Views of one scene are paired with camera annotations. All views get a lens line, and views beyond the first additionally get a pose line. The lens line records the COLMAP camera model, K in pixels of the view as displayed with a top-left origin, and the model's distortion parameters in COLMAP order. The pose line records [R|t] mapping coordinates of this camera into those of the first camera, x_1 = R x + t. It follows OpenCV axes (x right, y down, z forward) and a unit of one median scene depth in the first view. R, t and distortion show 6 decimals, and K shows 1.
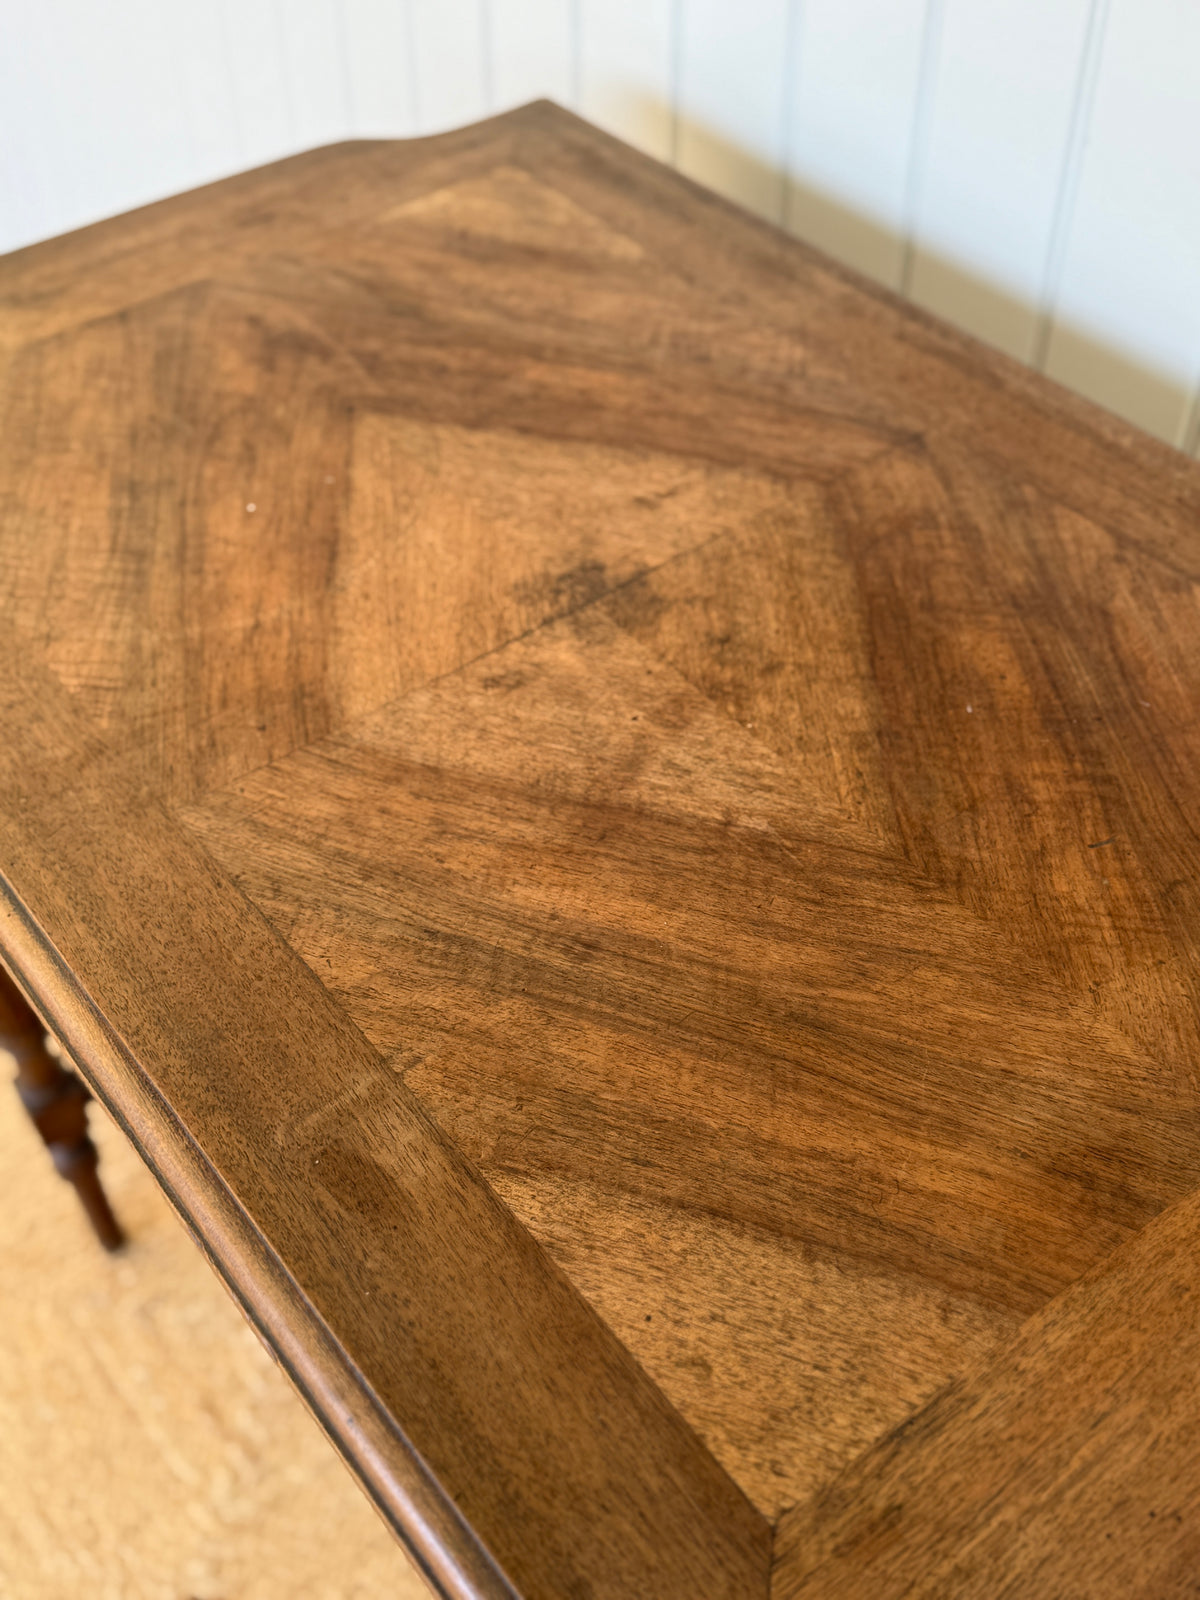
lens RADIAL K [[1809.4, 0, 595.1], [0, 1809.4, 814.5], [0, 0, 1]] dist [0.079063, 0.000000]
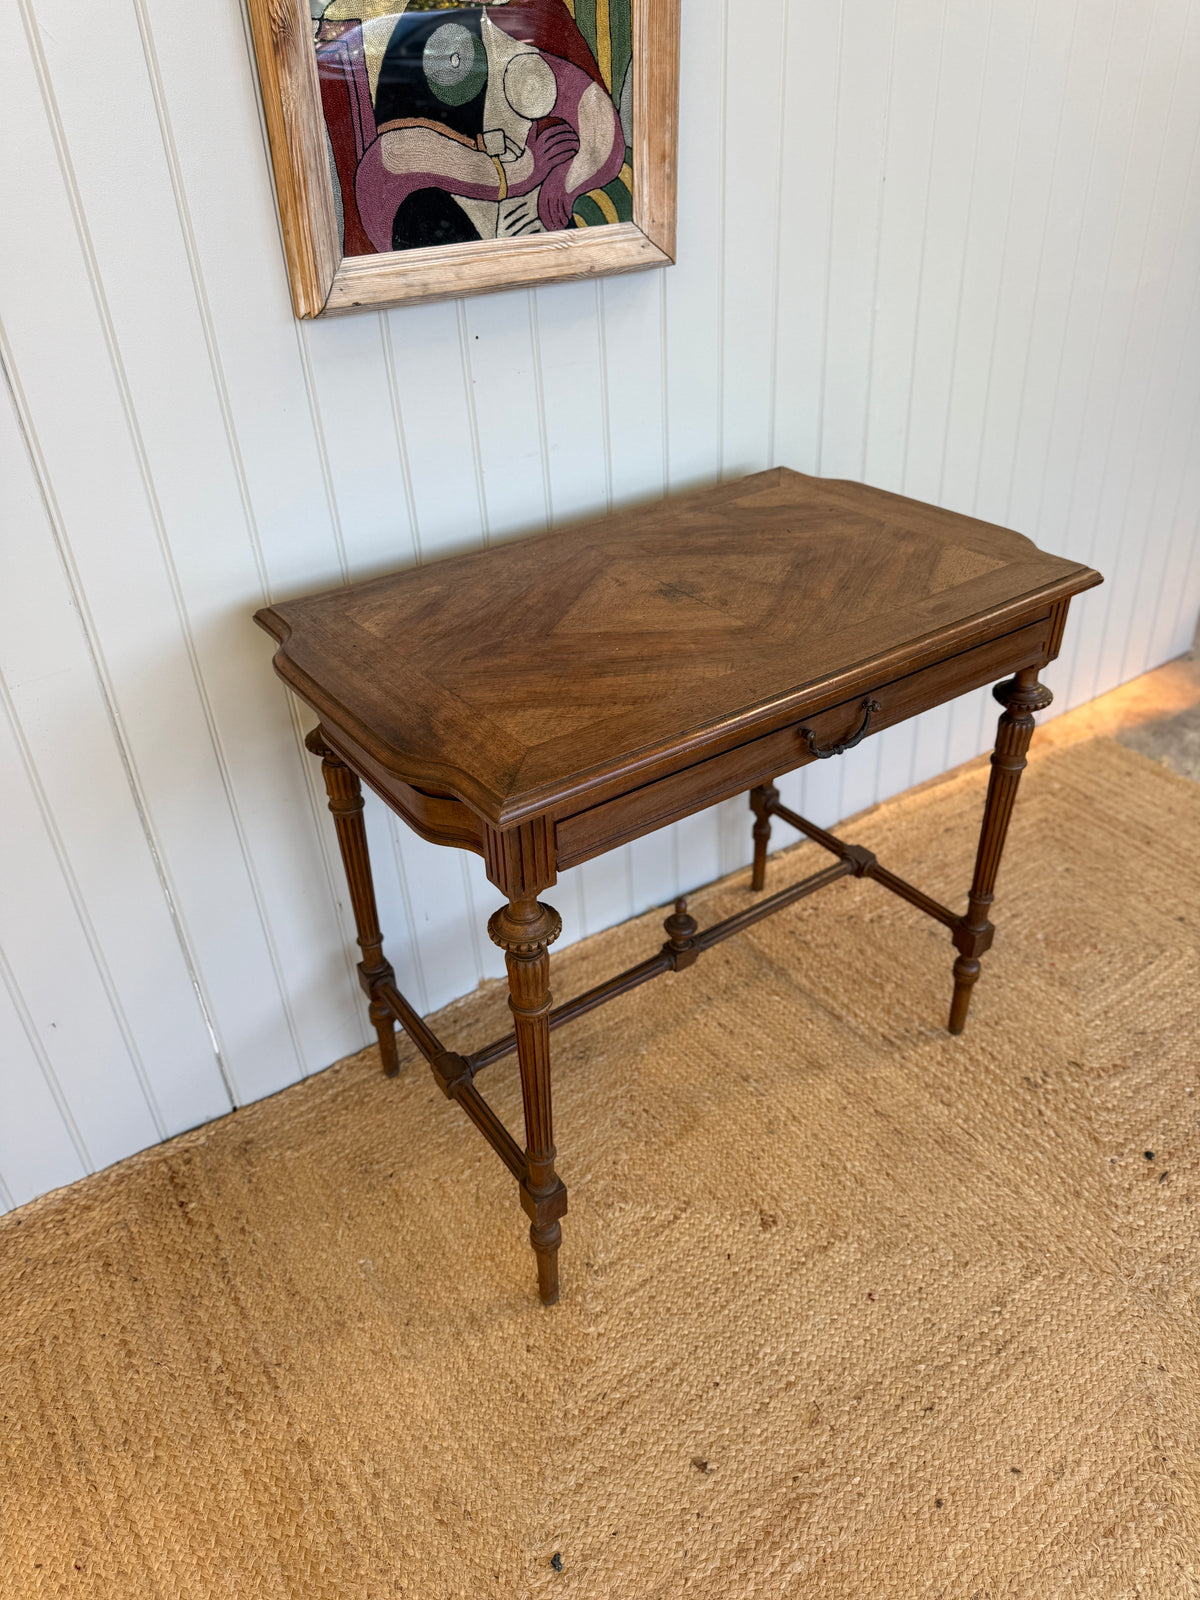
lens RADIAL K [[1139.7, 0, 611.7], [0, 1139.7, 800.4], [0, 0, 1]] dist [0.038172, -0.053041]
pose [[0.020331, -0.523798, 0.851600, -1.708271], [0.730590, 0.589252, 0.344992, -0.624490], [-0.682513, 0.615157, 0.394662, 0.589005]]
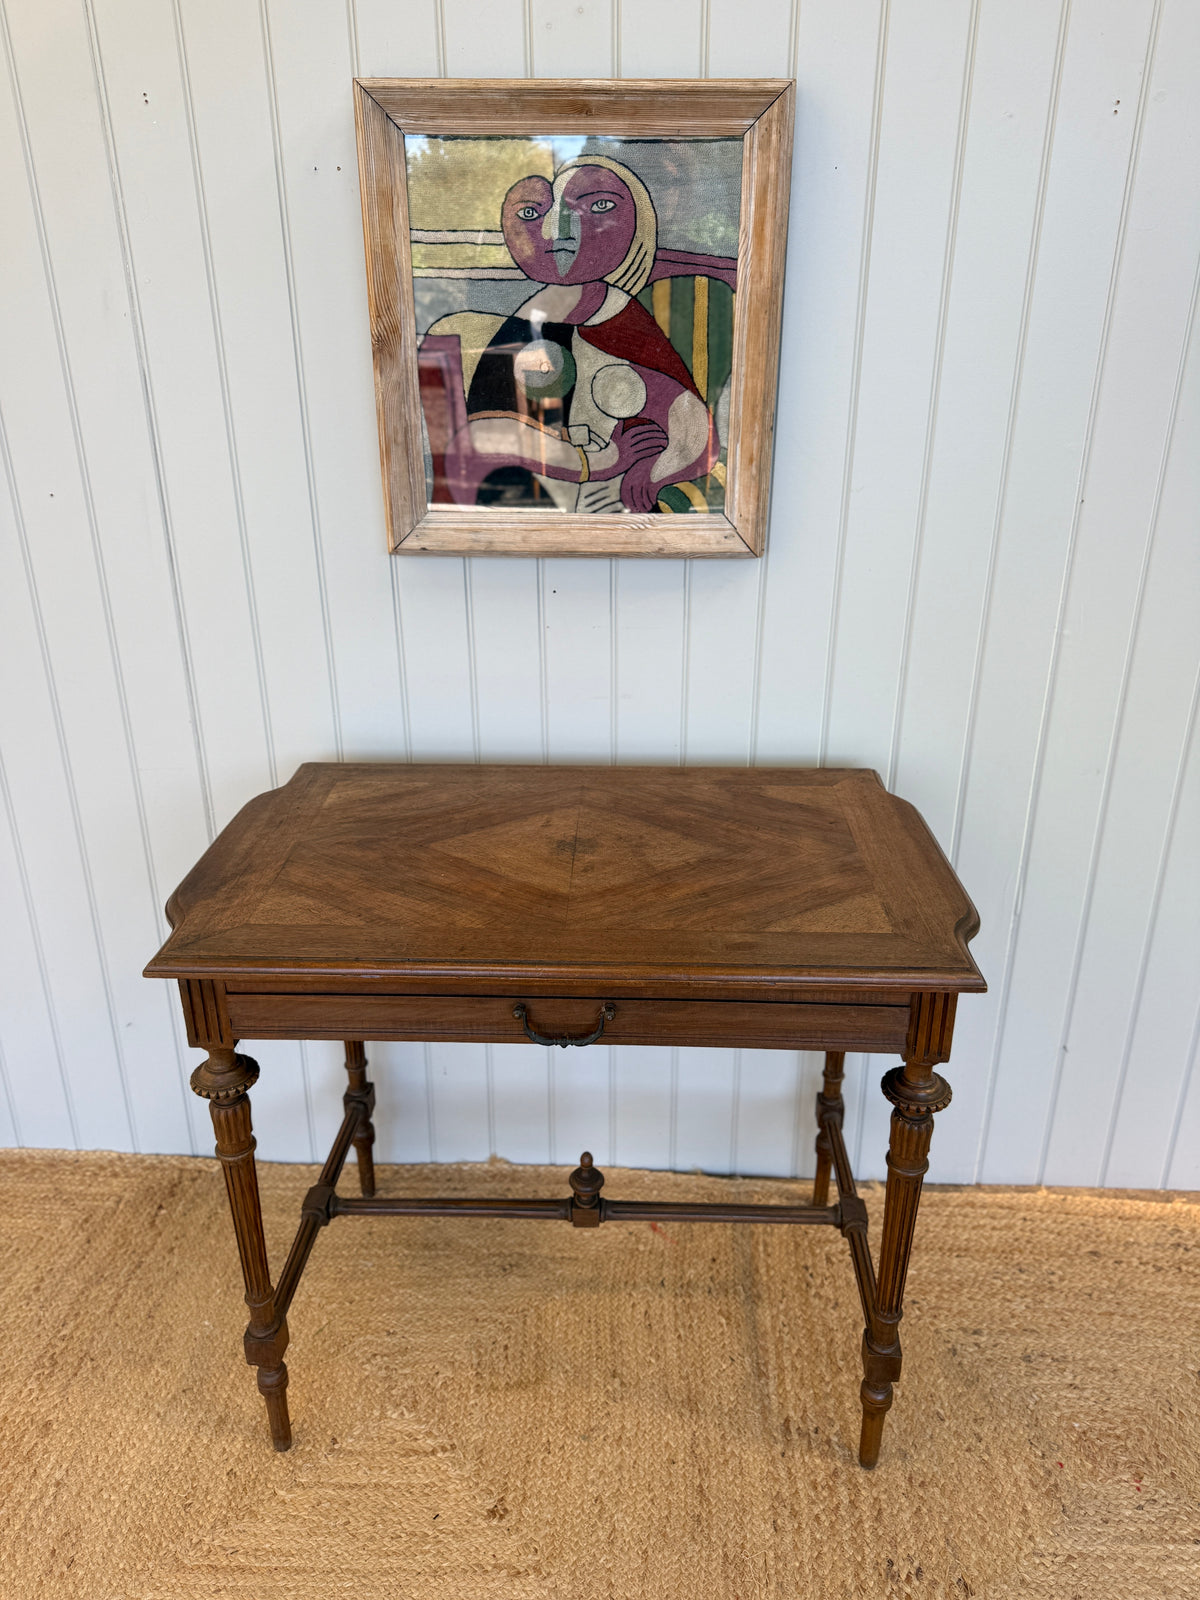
lens RADIAL K [[1139.7, 0, 599.2], [0, 1139.7, 806.8], [0, 0, 1]] dist [0.038172, -0.053041]
pose [[0.628645, -0.285386, 0.723437, -1.301753], [0.540180, 0.829450, -0.142193, 0.110580], [-0.559474, 0.480175, 0.675589, -0.286455]]
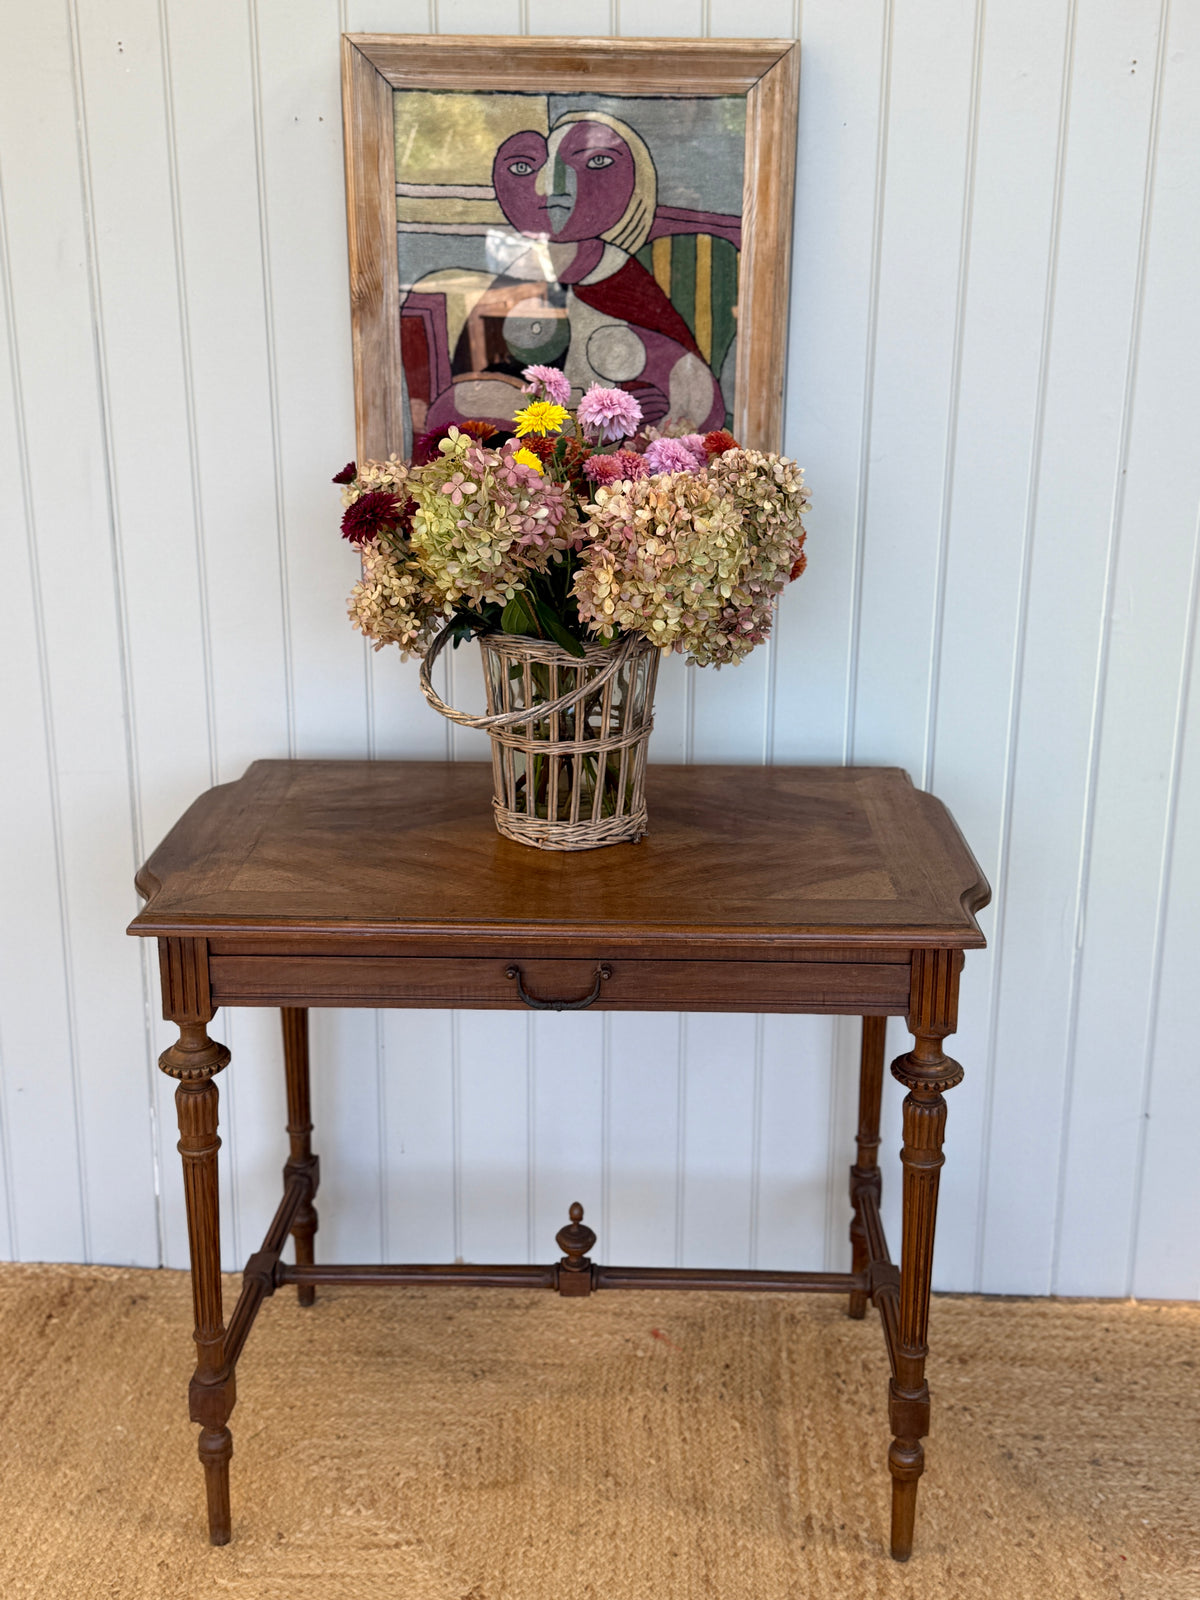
lens RADIAL K [[1809.4, 0, 602.6], [0, 1809.4, 809.2], [0, 0, 1]] dist [0.079063, 0.000000]
pose [[0.621213, -0.210978, 0.754707, -2.011799], [0.538737, 0.814370, -0.215787, 0.465332], [-0.569084, 0.540638, 0.619559, -0.711568]]
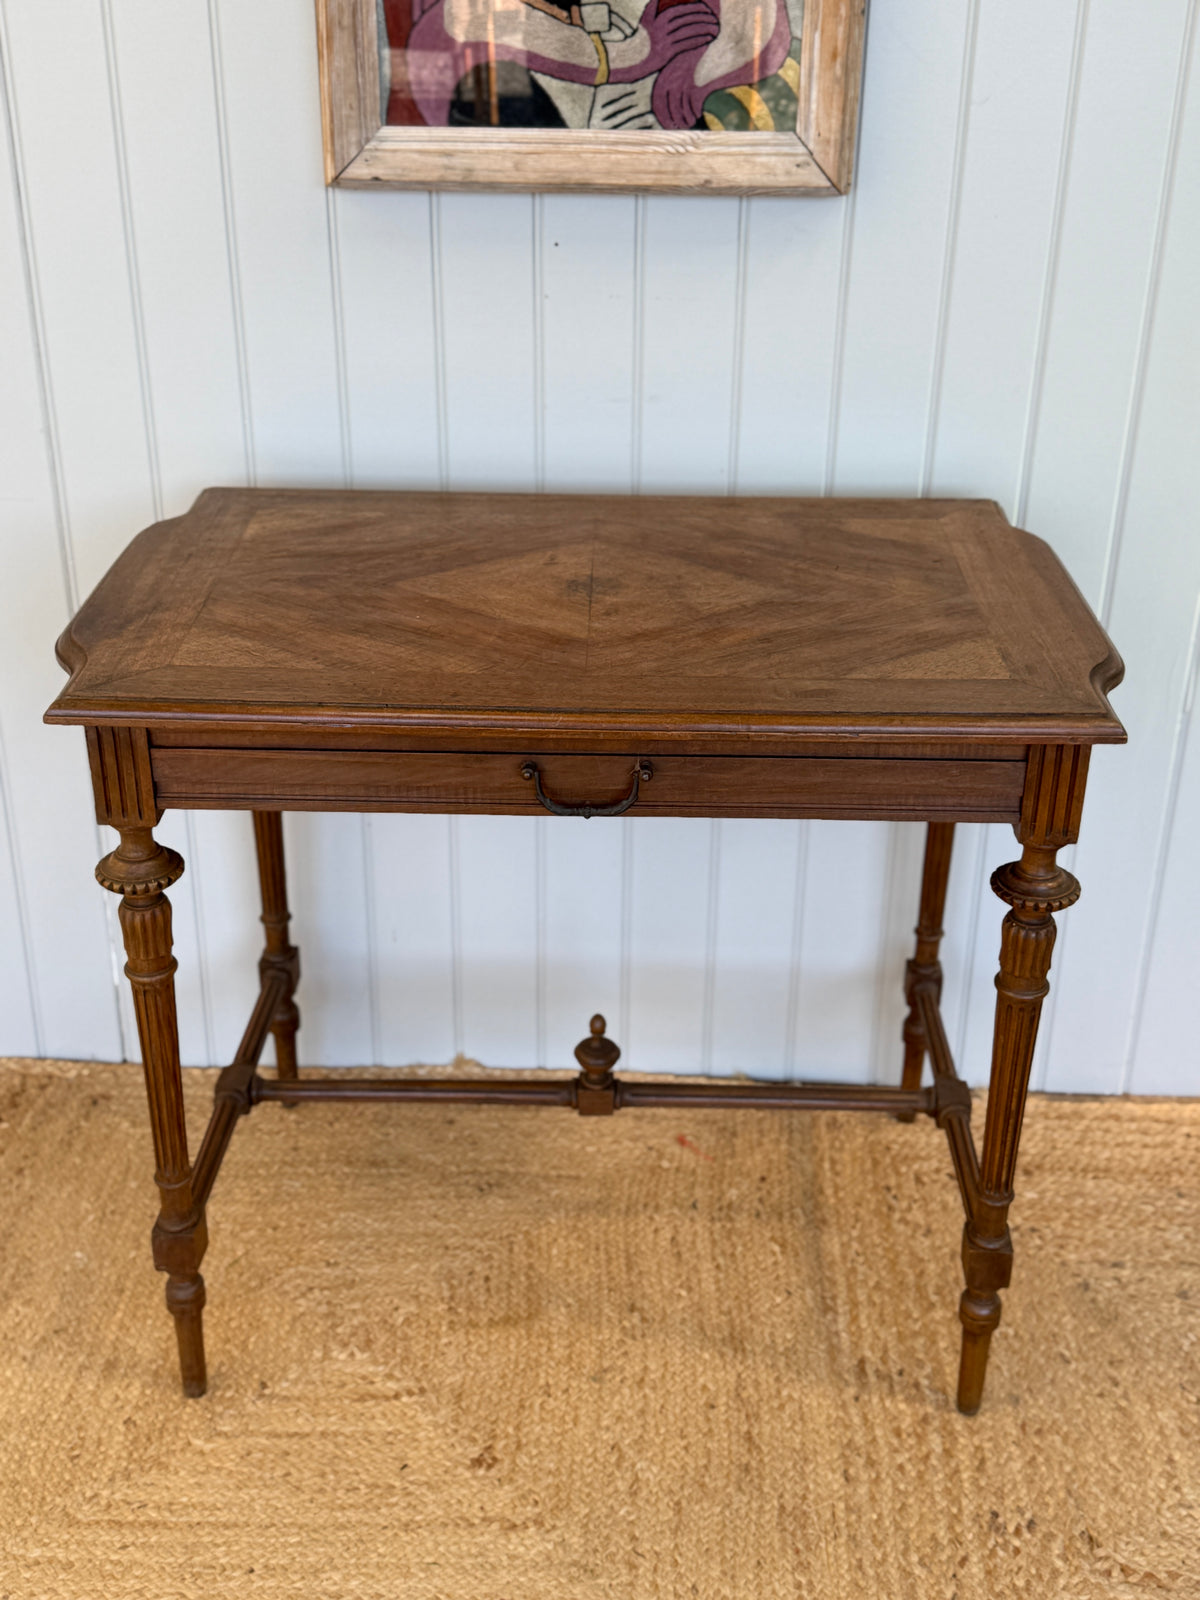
lens RADIAL K [[1809.4, 0, 596.3], [0, 1809.4, 806.6], [0, 0, 1]] dist [0.079063, 0.000000]
pose [[0.617326, -0.332381, 0.713043, -1.659268], [0.538043, 0.839625, -0.074431, 0.271095], [-0.573950, 0.429596, 0.697158, -0.404333]]
